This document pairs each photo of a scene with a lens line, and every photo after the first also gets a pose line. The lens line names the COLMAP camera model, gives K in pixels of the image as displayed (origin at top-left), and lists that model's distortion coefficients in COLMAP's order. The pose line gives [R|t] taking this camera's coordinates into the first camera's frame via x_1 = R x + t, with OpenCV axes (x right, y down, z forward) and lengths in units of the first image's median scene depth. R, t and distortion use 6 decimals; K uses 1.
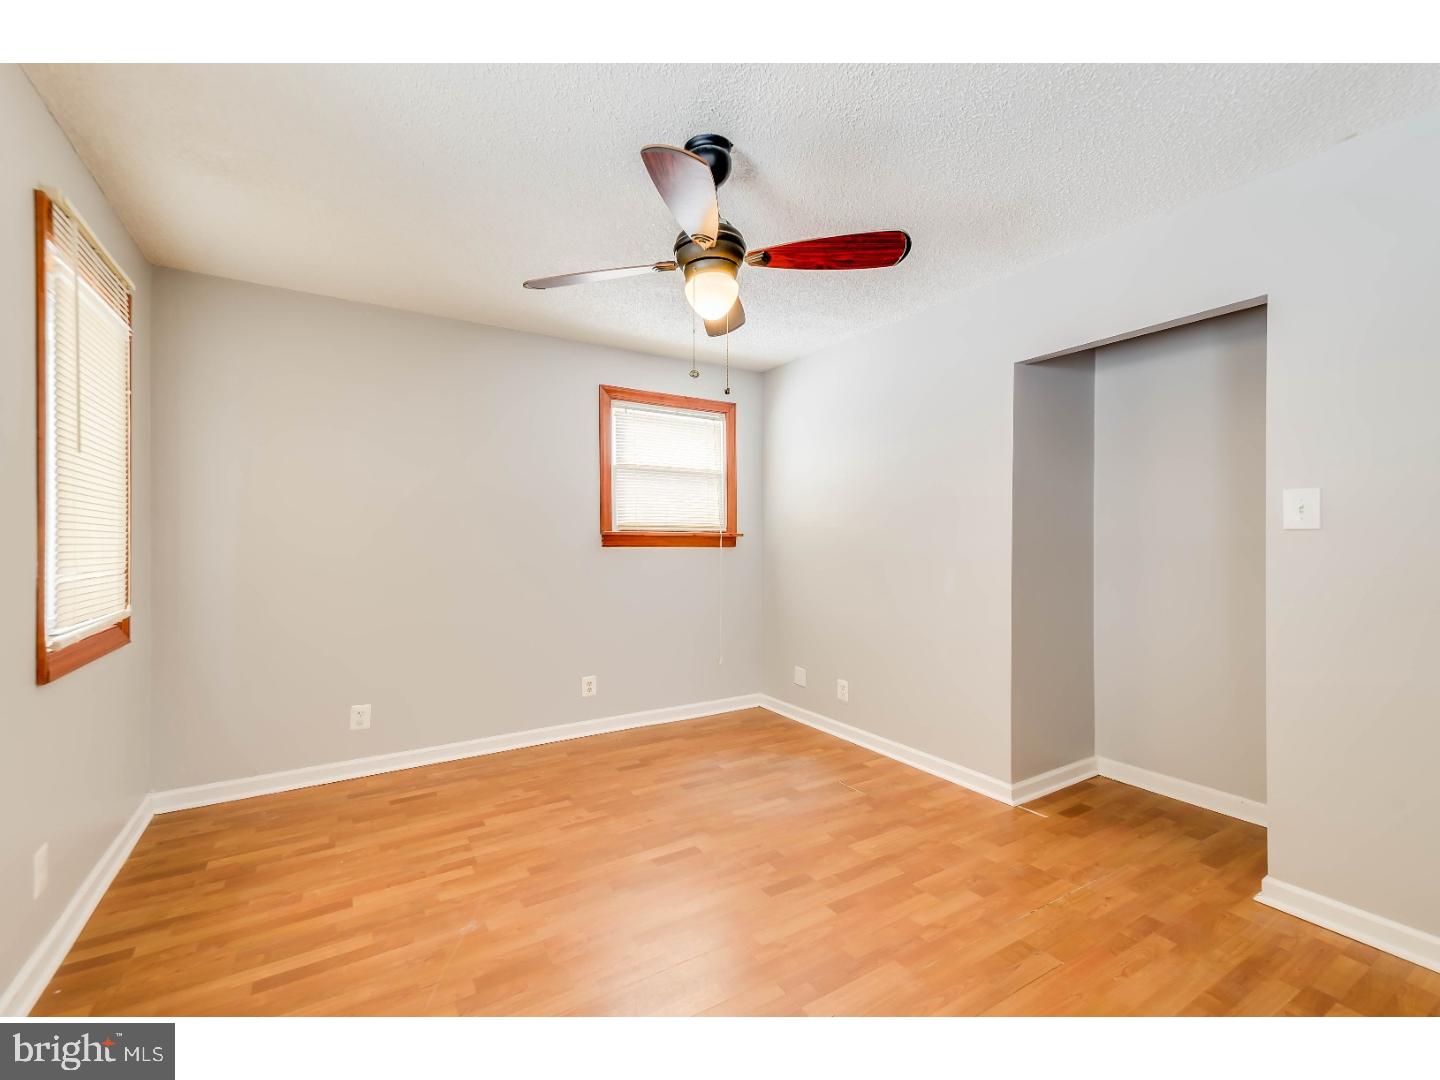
lens RADIAL K [[623.3, 0, 715.9], [0, 623.3, 547.4], [0, 0, 1]] dist [0.036423, -0.008053]
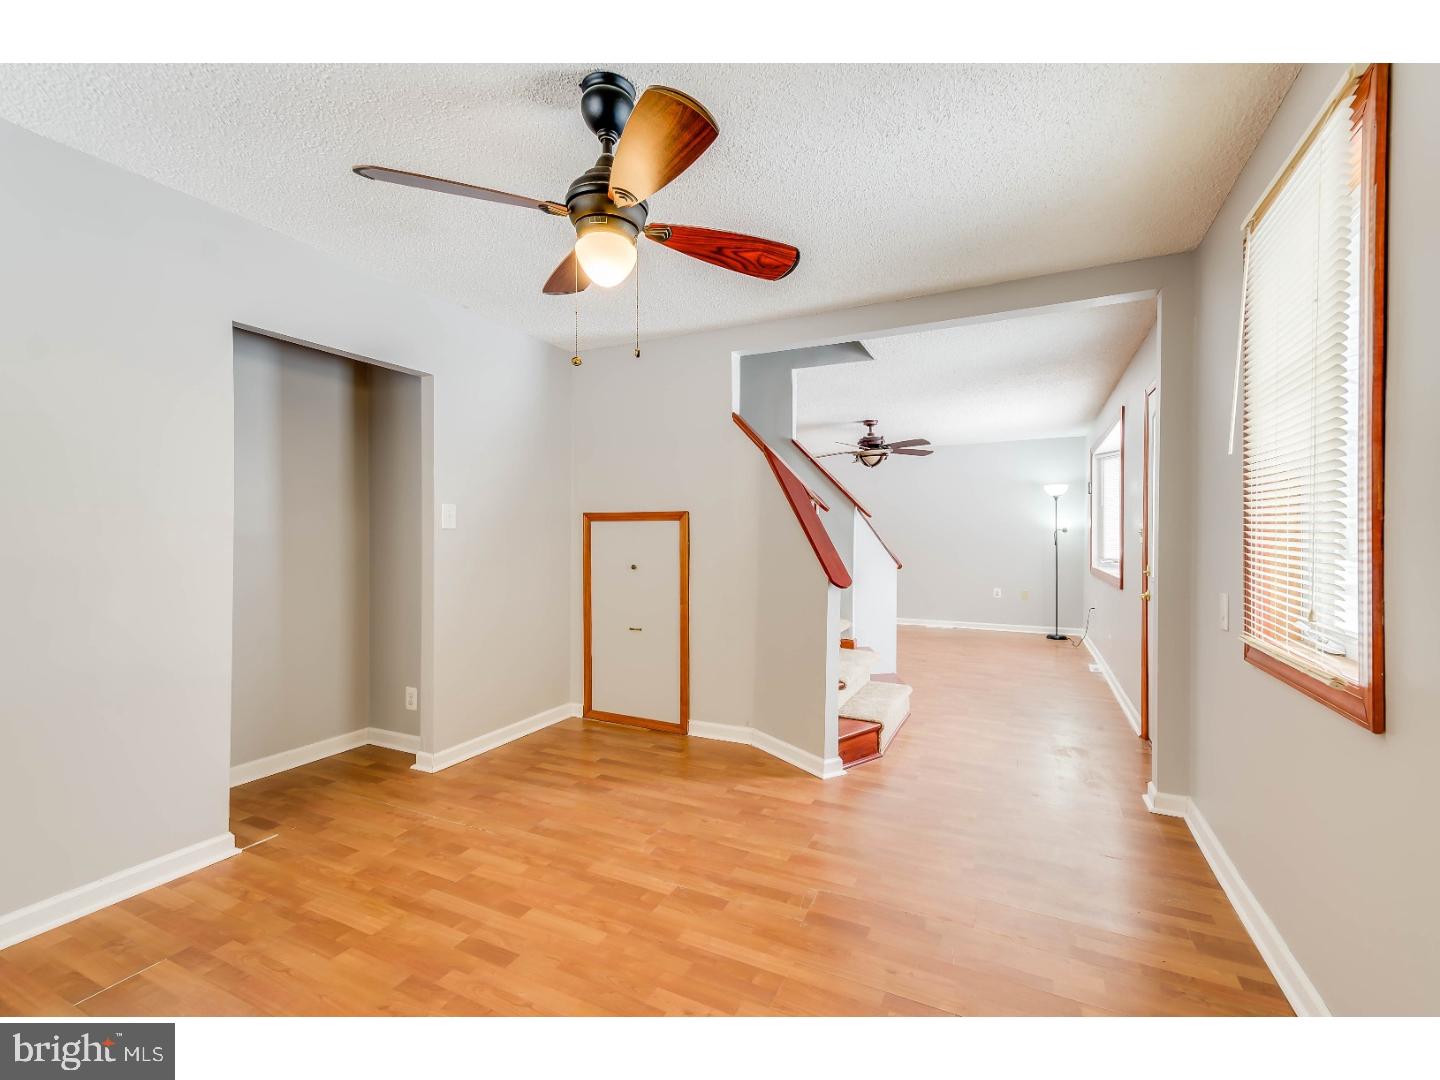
lens RADIAL K [[627.6, 0, 715.3], [0, 627.6, 543.9], [0, 0, 1]] dist [0.034123, 0.000346]
pose [[-0.525795, -0.011022, 0.850540, -0.696942], [0.009040, 0.999787, 0.018545, -0.008025], [-0.850563, 0.017440, -0.525583, 1.098244]]
